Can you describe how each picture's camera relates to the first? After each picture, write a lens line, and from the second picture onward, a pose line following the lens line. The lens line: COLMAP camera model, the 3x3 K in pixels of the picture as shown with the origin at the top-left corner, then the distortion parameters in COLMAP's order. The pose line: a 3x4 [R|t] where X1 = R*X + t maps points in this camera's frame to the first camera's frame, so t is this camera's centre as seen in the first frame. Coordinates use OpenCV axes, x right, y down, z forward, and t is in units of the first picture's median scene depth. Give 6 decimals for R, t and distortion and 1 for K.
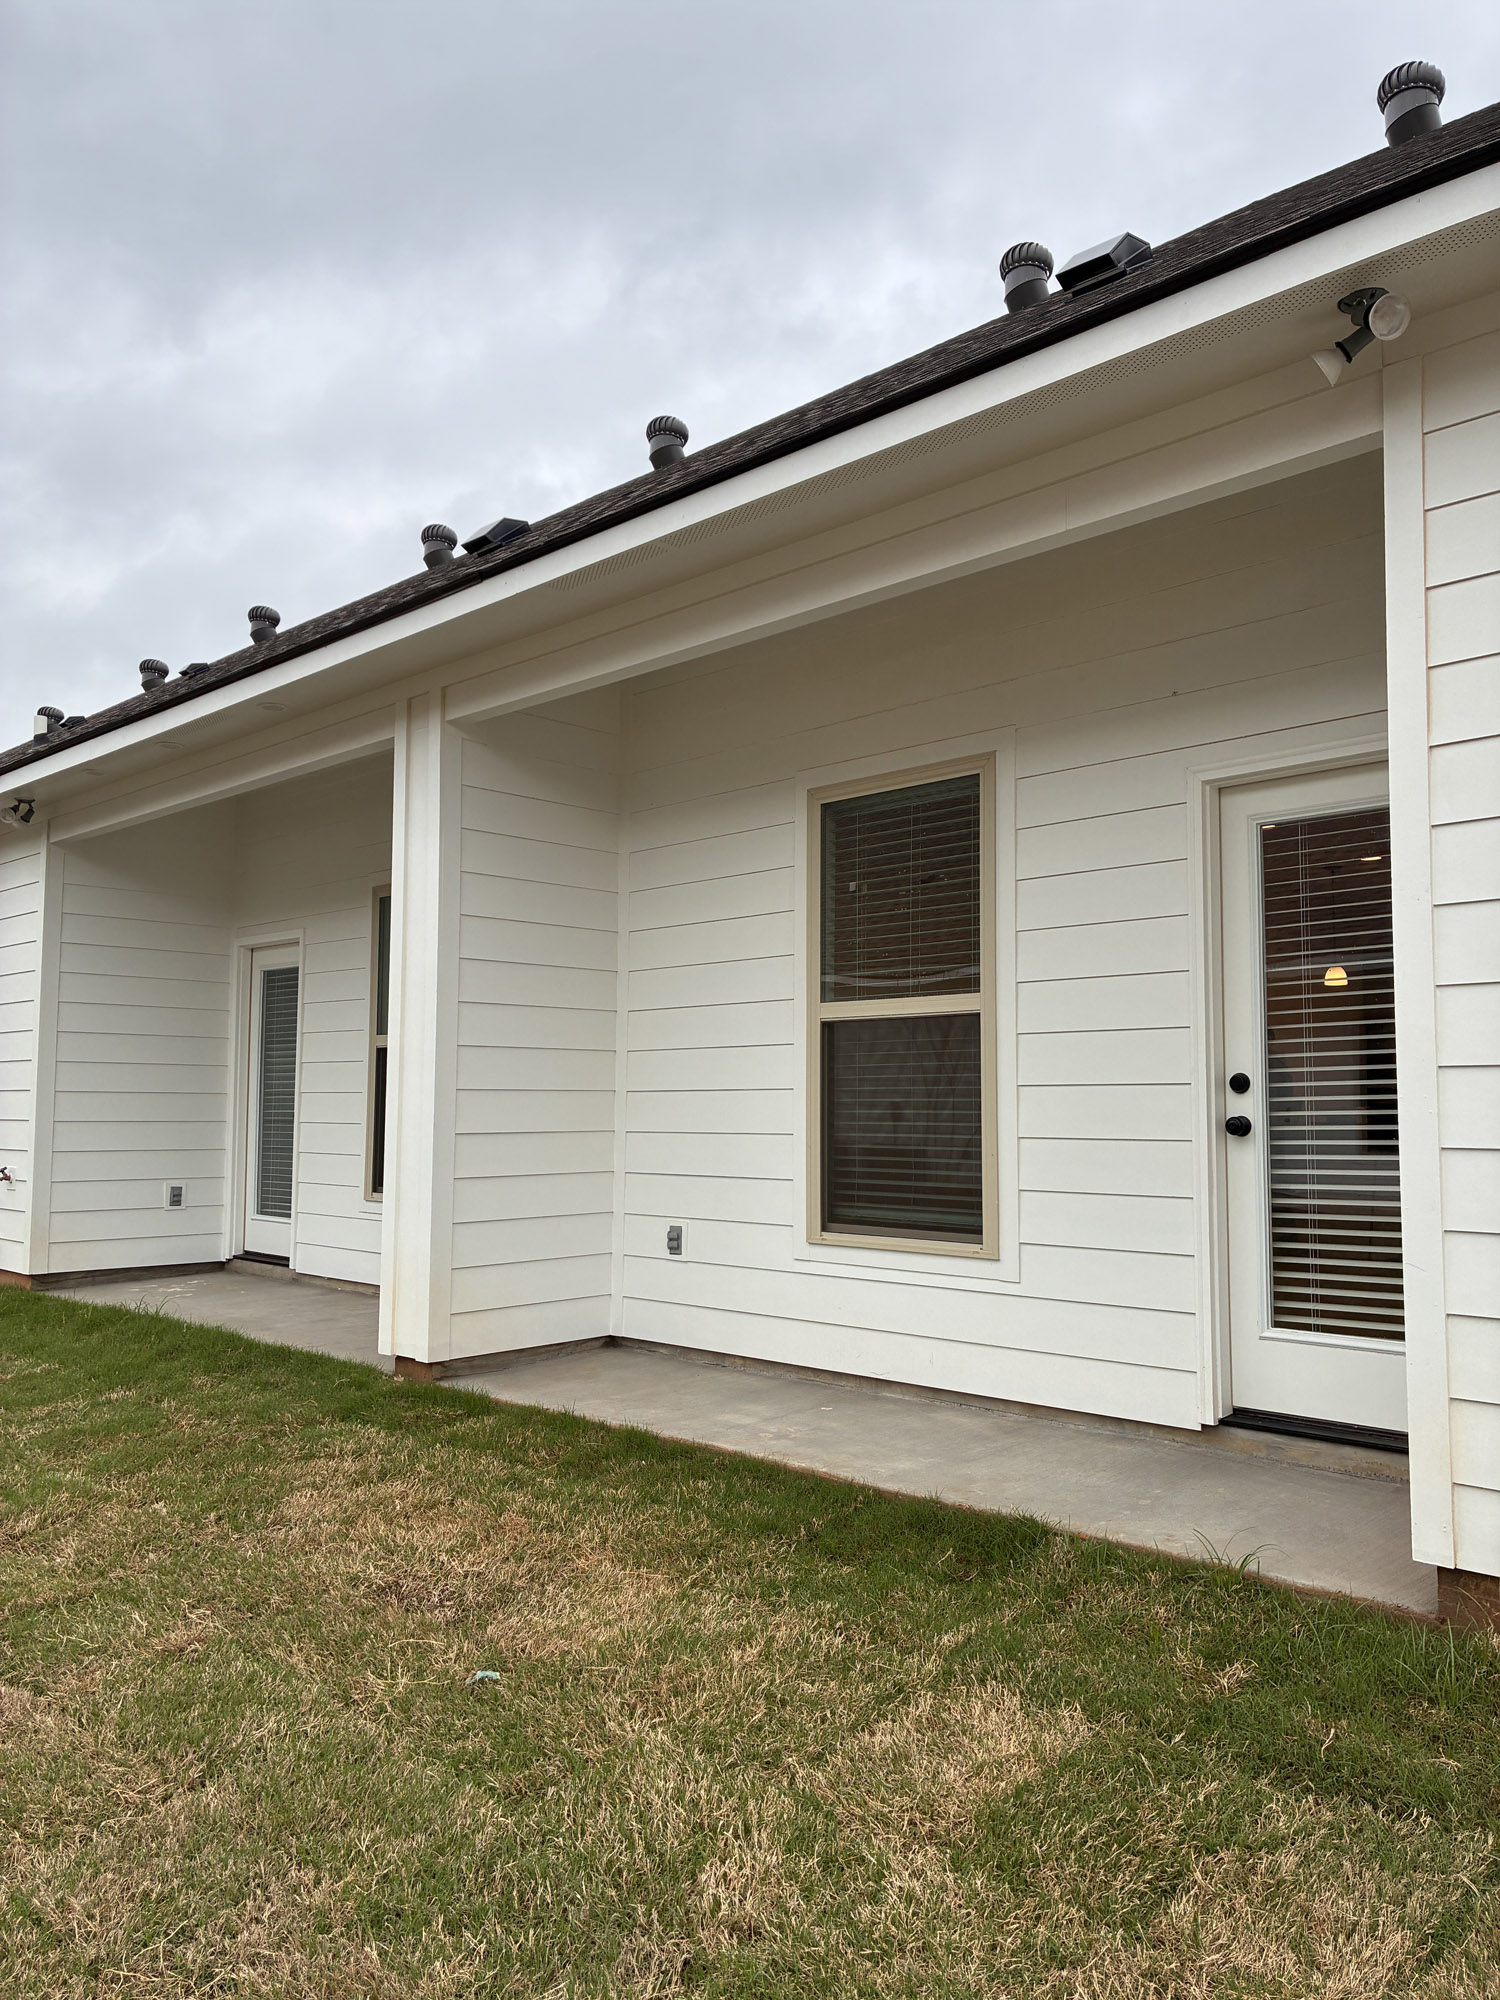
lens RADIAL K [[1518.3, 0, 750.6], [0, 1518.3, 1006.8], [0, 0, 1]] dist [0.046972, -0.047034]
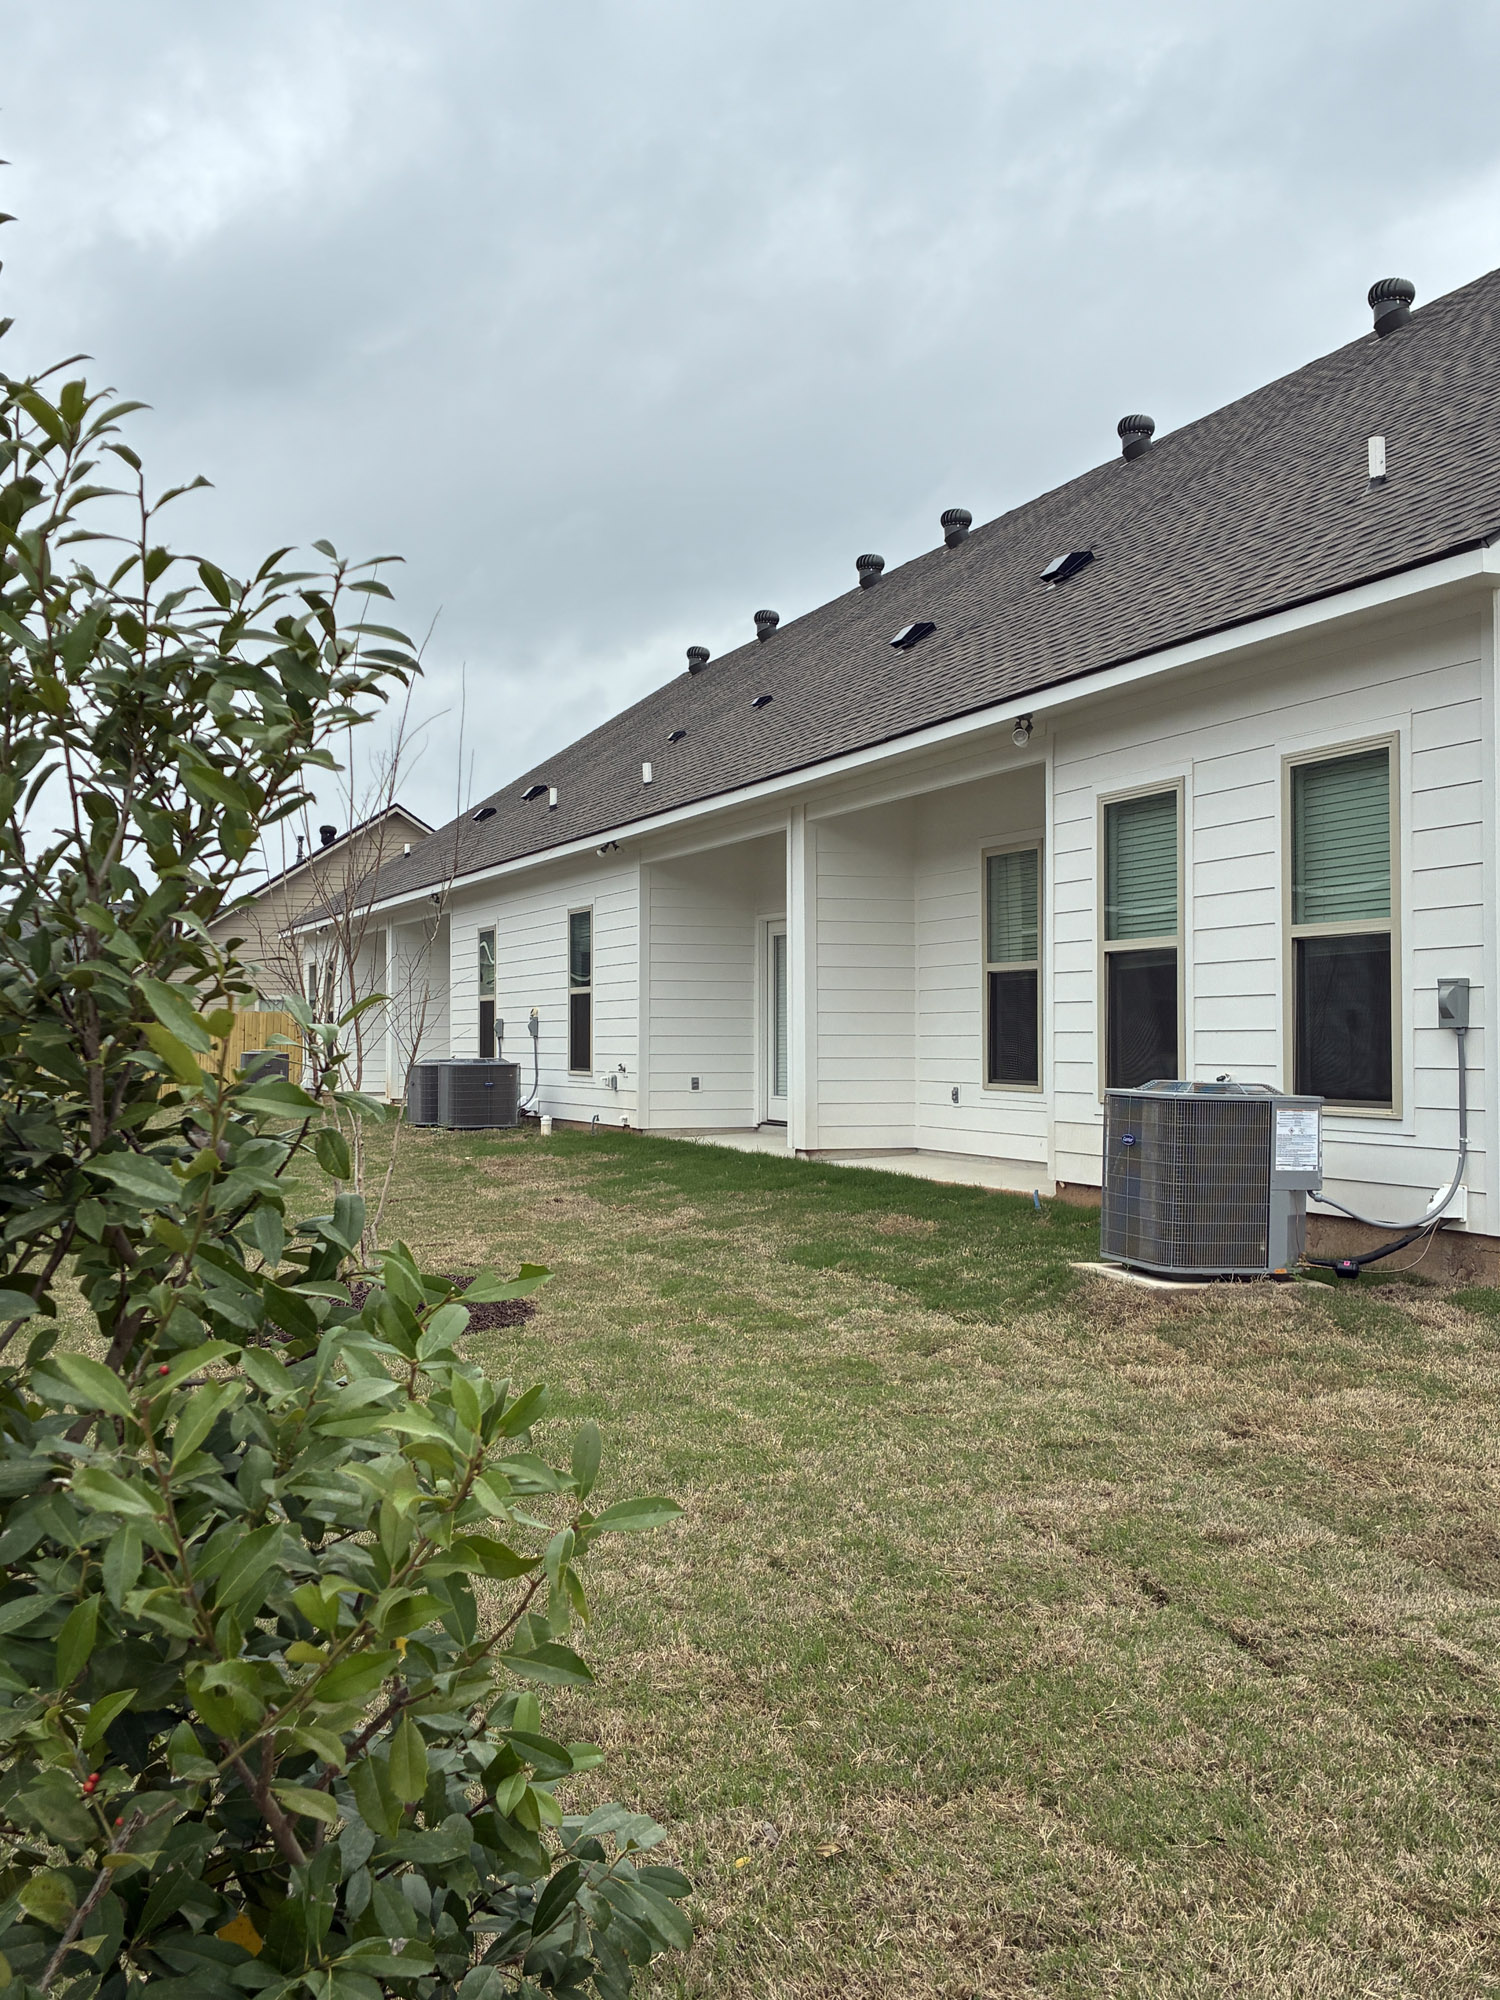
lens RADIAL K [[2098.4, 0, 749.9], [0, 2098.4, 1000.6], [0, 0, 1]] dist [0.002038, 0.000000]
pose [[0.911983, -0.026091, -0.409398, 0.763458], [0.048604, 0.997818, 0.044681, -0.079910], [0.407339, -0.060647, 0.911261, -1.358050]]
